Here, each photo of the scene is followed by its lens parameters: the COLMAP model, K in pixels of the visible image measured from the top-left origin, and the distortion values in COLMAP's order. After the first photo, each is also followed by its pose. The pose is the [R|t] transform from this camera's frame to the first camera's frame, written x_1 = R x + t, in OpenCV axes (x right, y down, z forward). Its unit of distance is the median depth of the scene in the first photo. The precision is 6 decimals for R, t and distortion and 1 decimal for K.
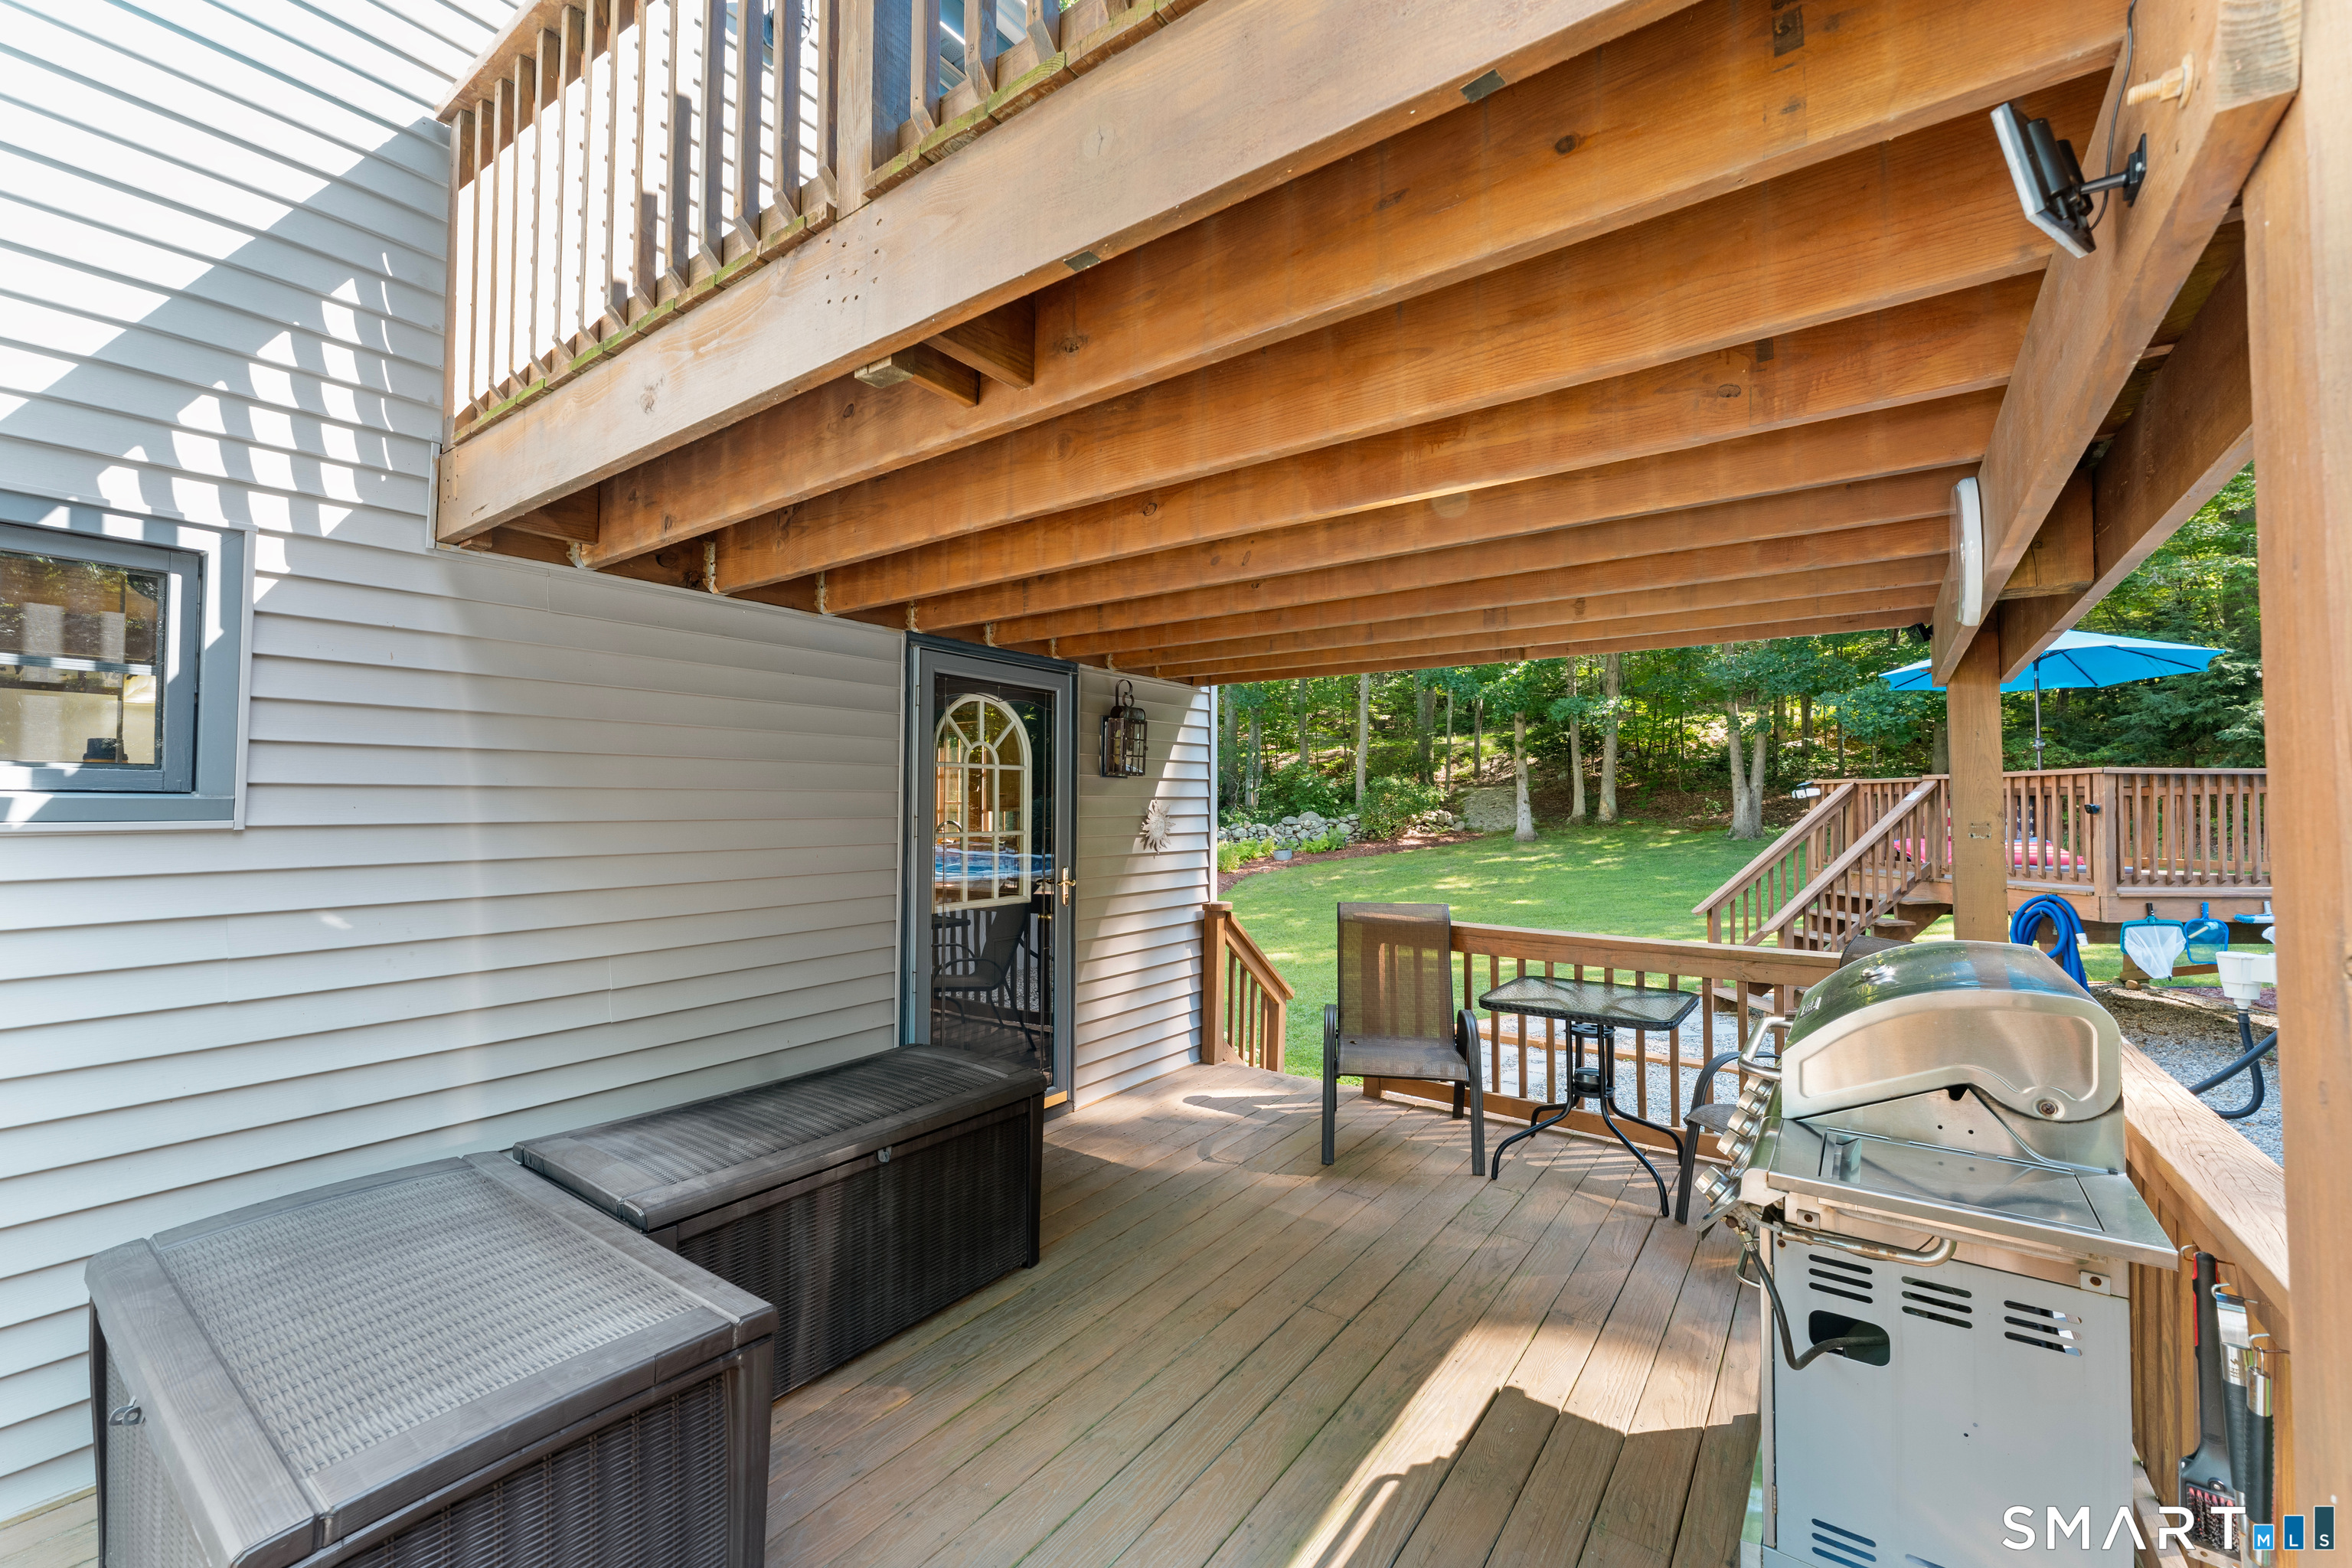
lens RADIAL K [[949.9, 0, 1176.0], [0, 949.9, 784.0], [0, 0, 1]] dist [-0.000068, 0.000154]
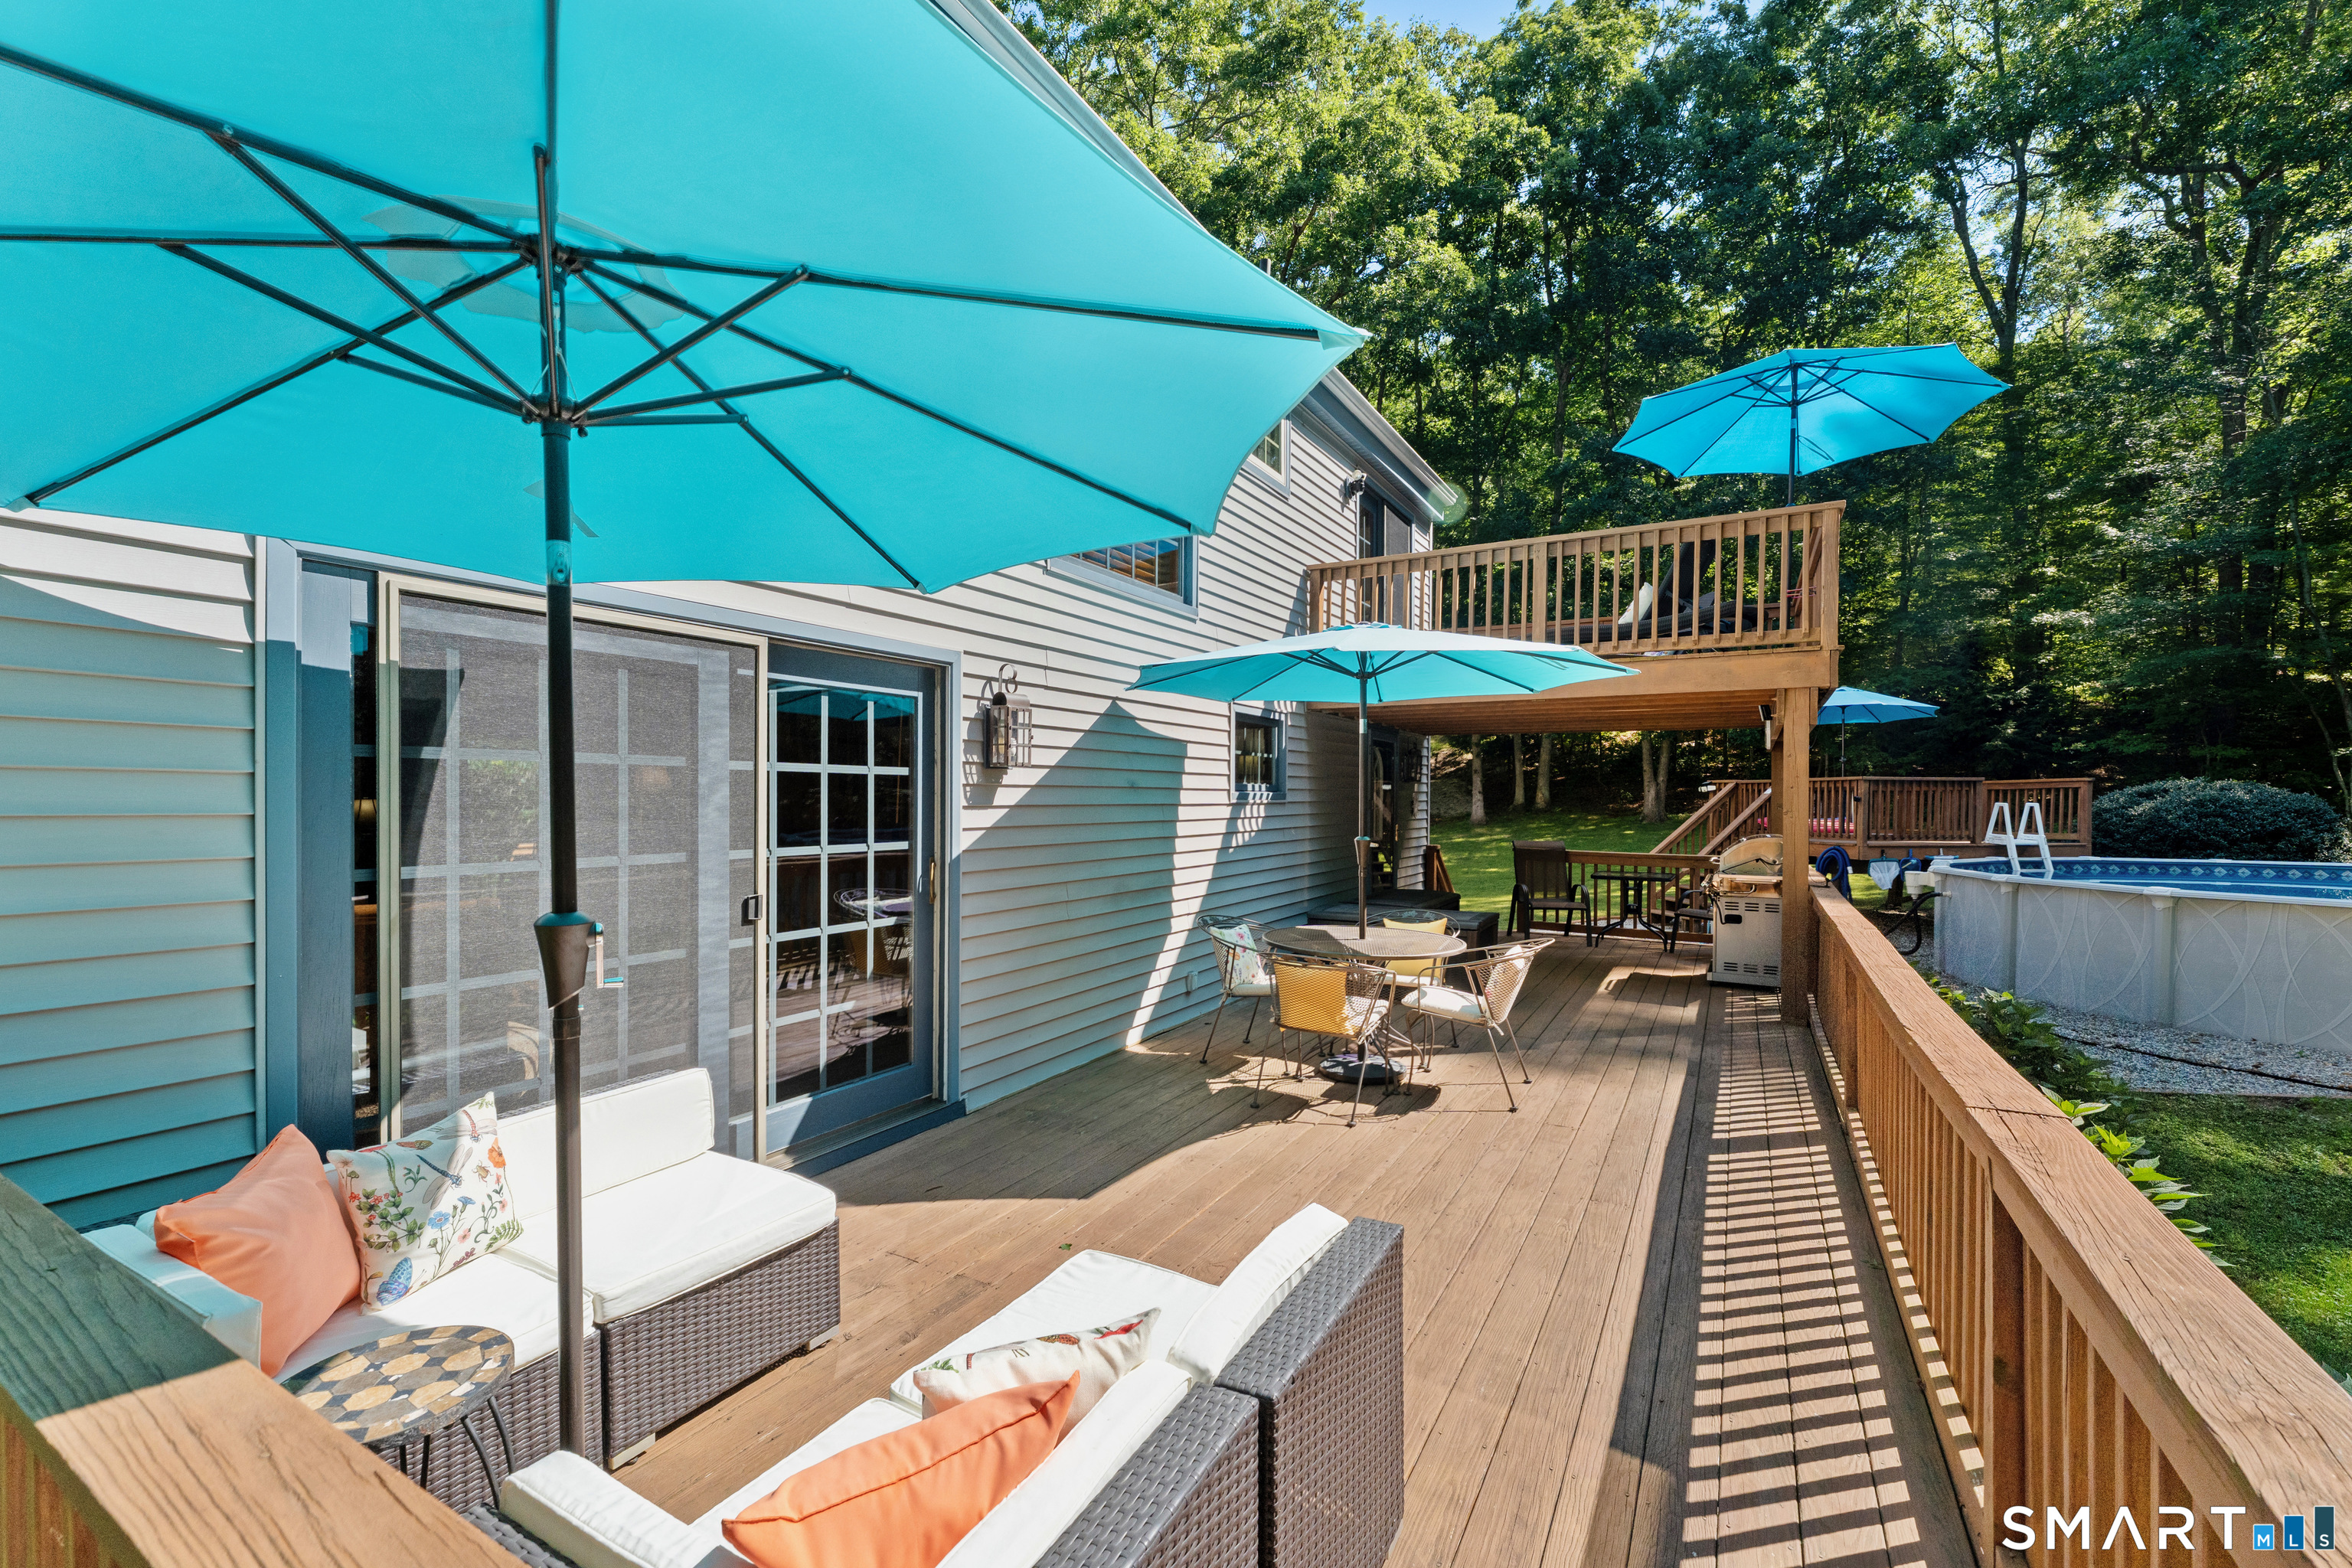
lens RADIAL K [[991.6, 0, 1176.0], [0, 991.6, 784.0], [0, 0, 1]] dist [-0.000399, 0.000029]
pose [[0.994312, 0.004330, 0.106419, -0.380751], [-0.005636, 0.999912, 0.011977, -0.012757], [-0.106357, -0.012509, 0.994249, -0.531638]]
